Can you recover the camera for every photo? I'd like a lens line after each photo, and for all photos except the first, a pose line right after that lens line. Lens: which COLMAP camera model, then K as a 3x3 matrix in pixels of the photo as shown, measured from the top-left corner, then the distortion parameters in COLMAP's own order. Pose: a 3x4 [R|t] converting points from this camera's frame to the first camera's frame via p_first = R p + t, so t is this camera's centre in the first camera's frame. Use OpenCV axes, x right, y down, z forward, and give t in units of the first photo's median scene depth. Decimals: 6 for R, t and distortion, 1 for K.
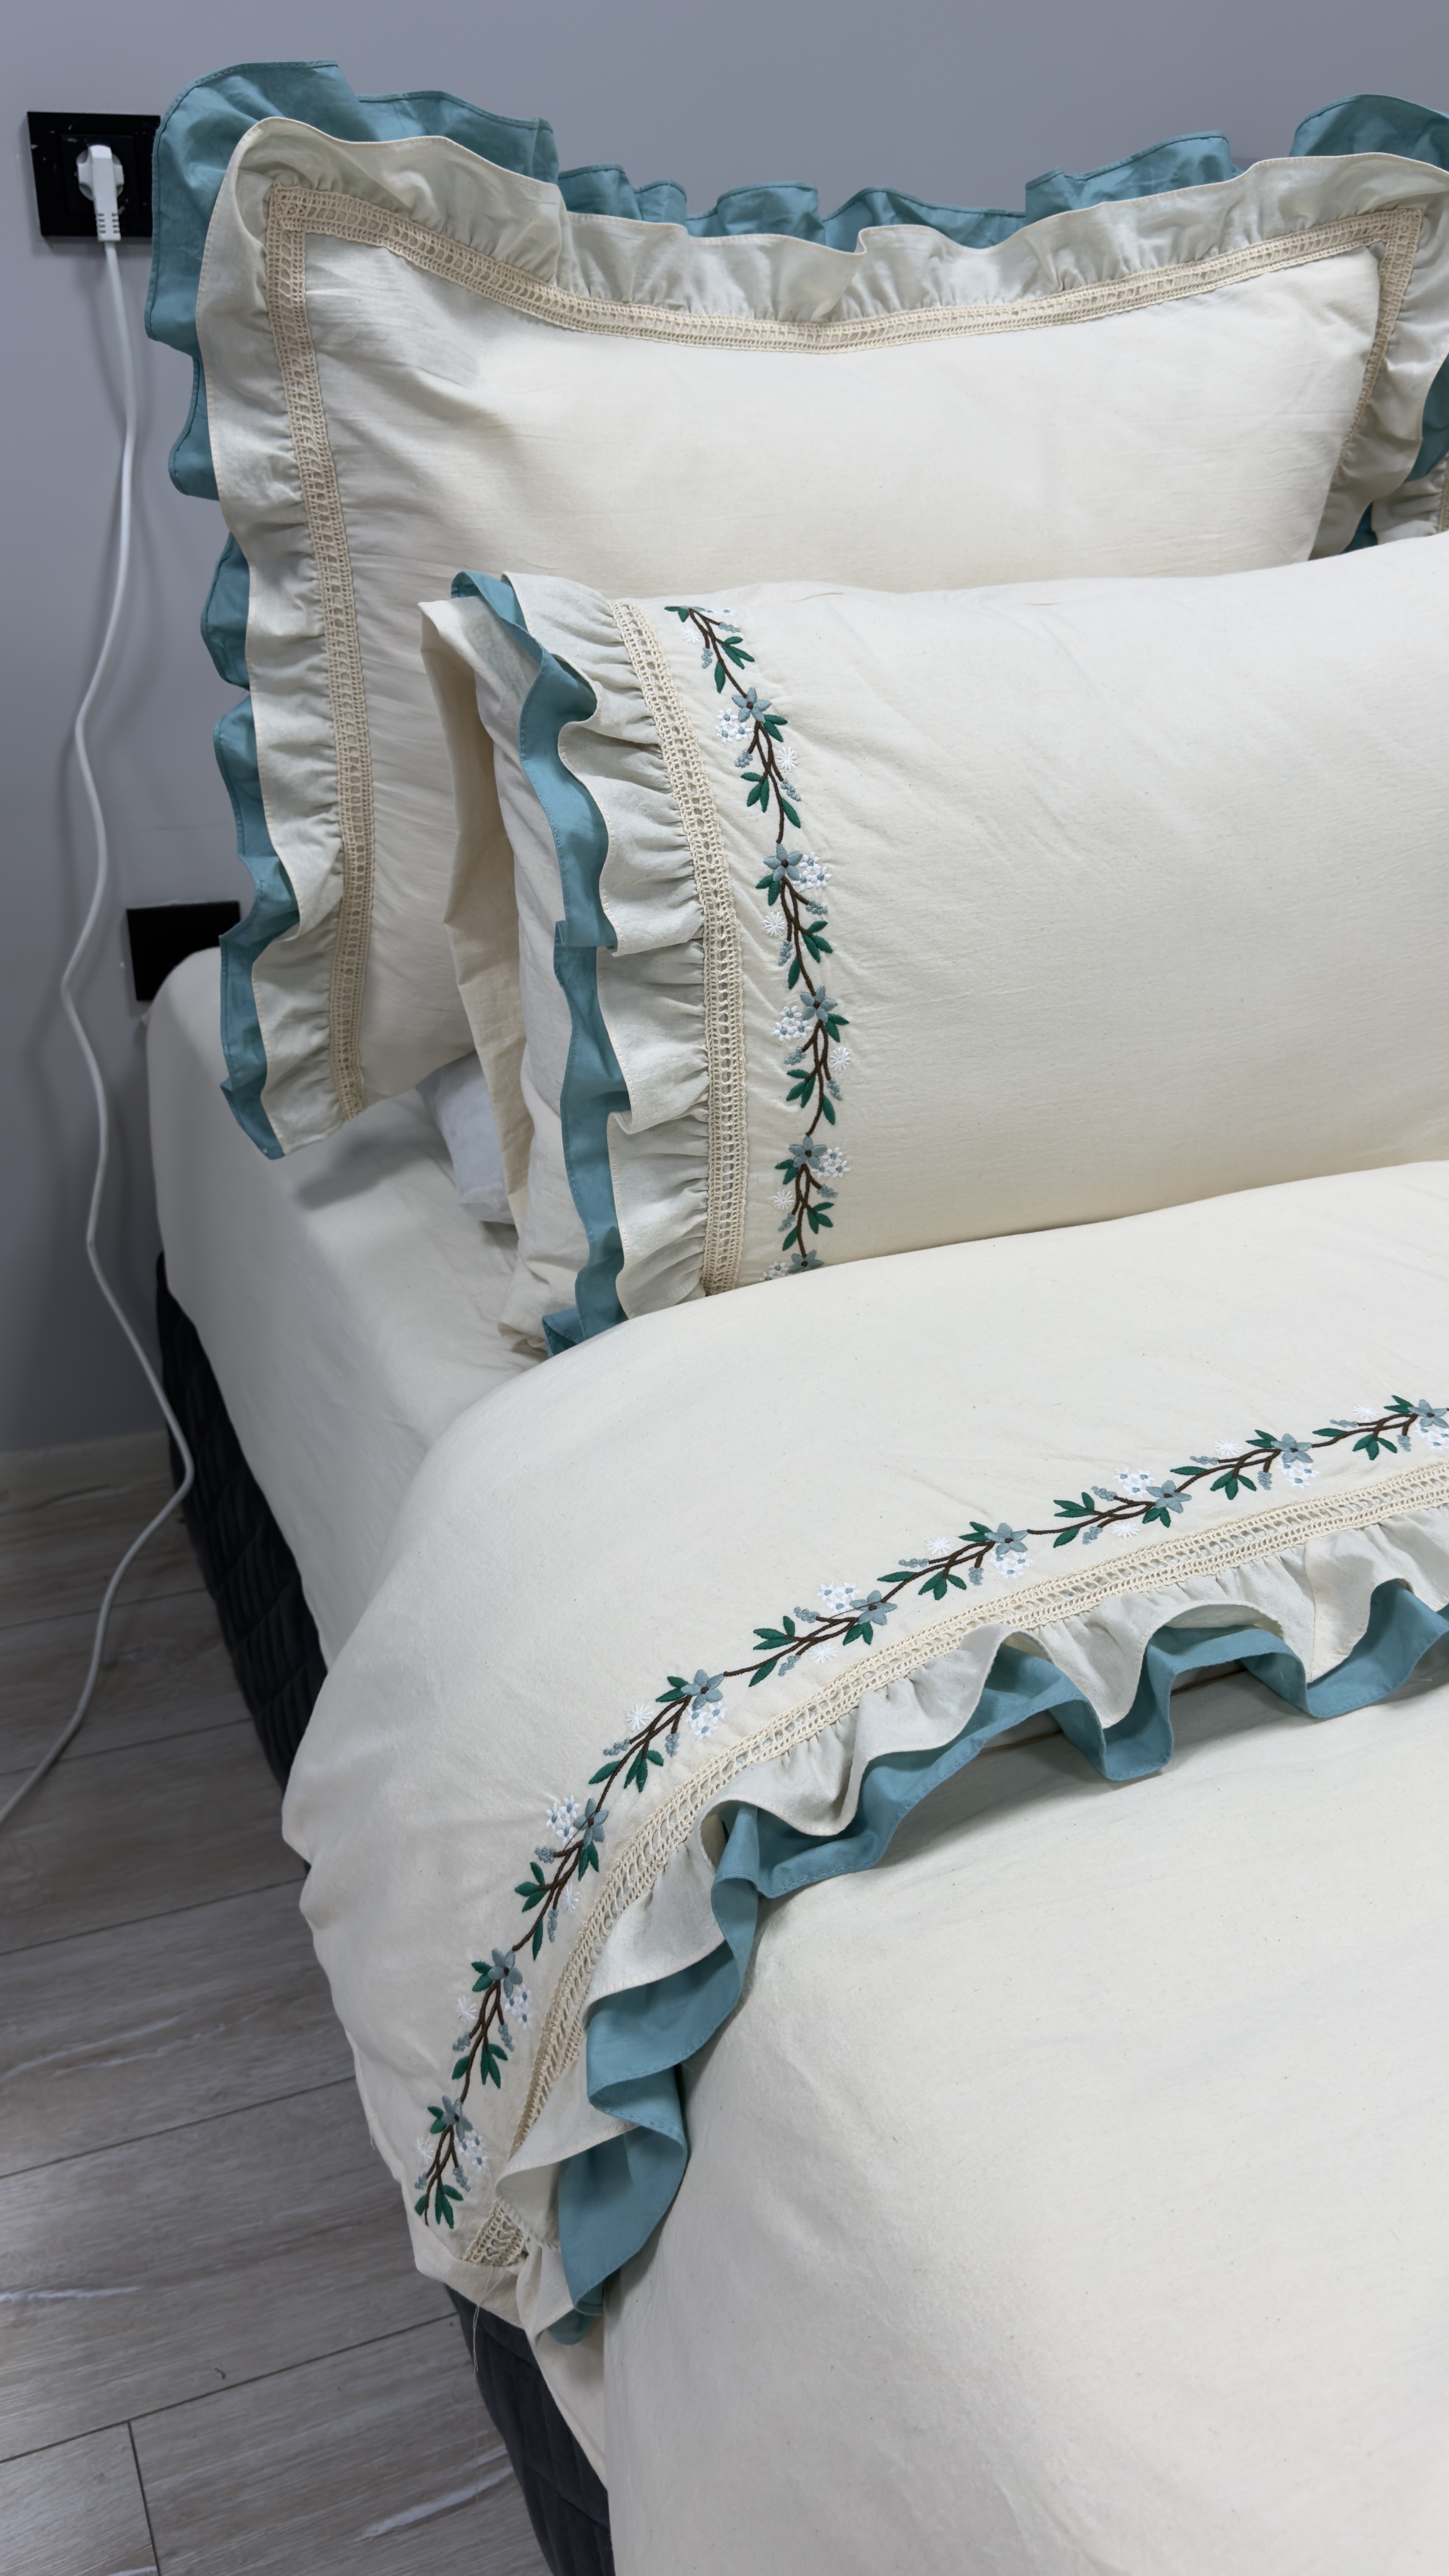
lens RADIAL K [[2252.2, 0, 702.8], [0, 2252.2, 1301.3], [0, 0, 1]] dist [0.005160, -0.022587]
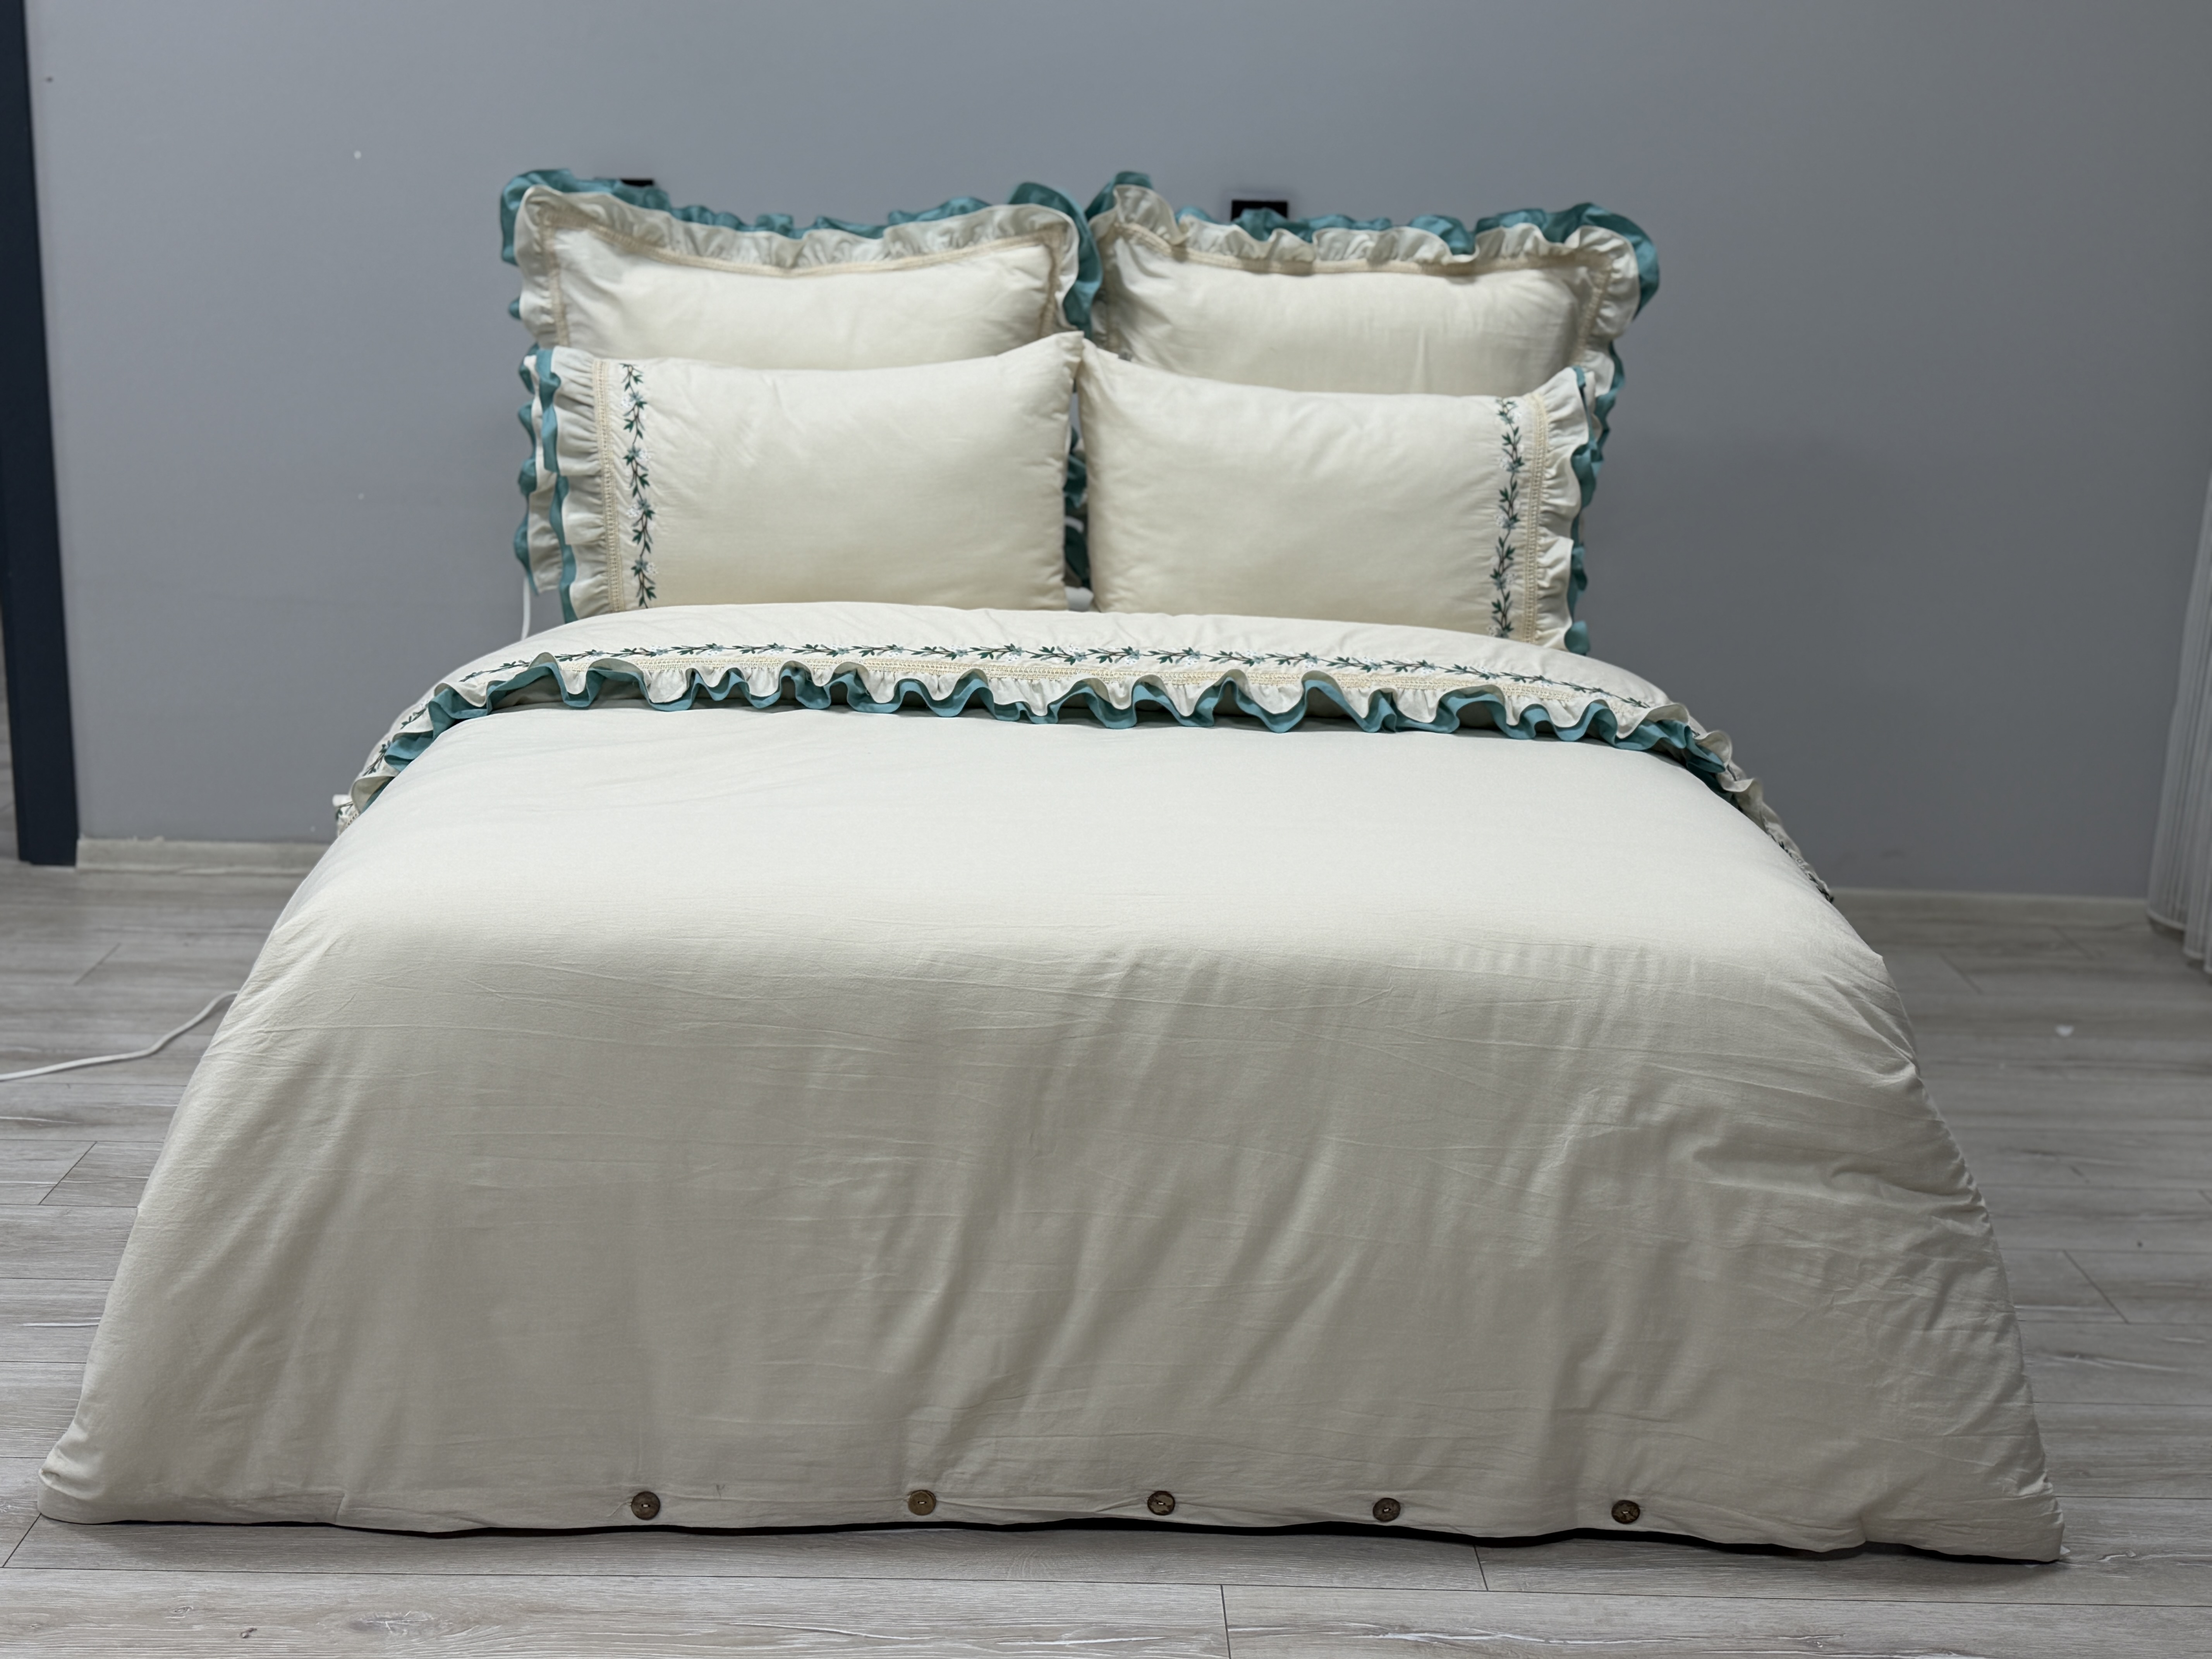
lens RADIAL K [[2515.6, 0, 1110.1], [0, 2515.6, 823.4], [0, 0, 1]] dist [0.086786, 0.000000]
pose [[0.939669, 0.103996, -0.325895, 1.504048], [-0.165538, 0.971935, -0.167151, 0.610498], [0.299365, 0.211015, 0.930512, -1.458717]]
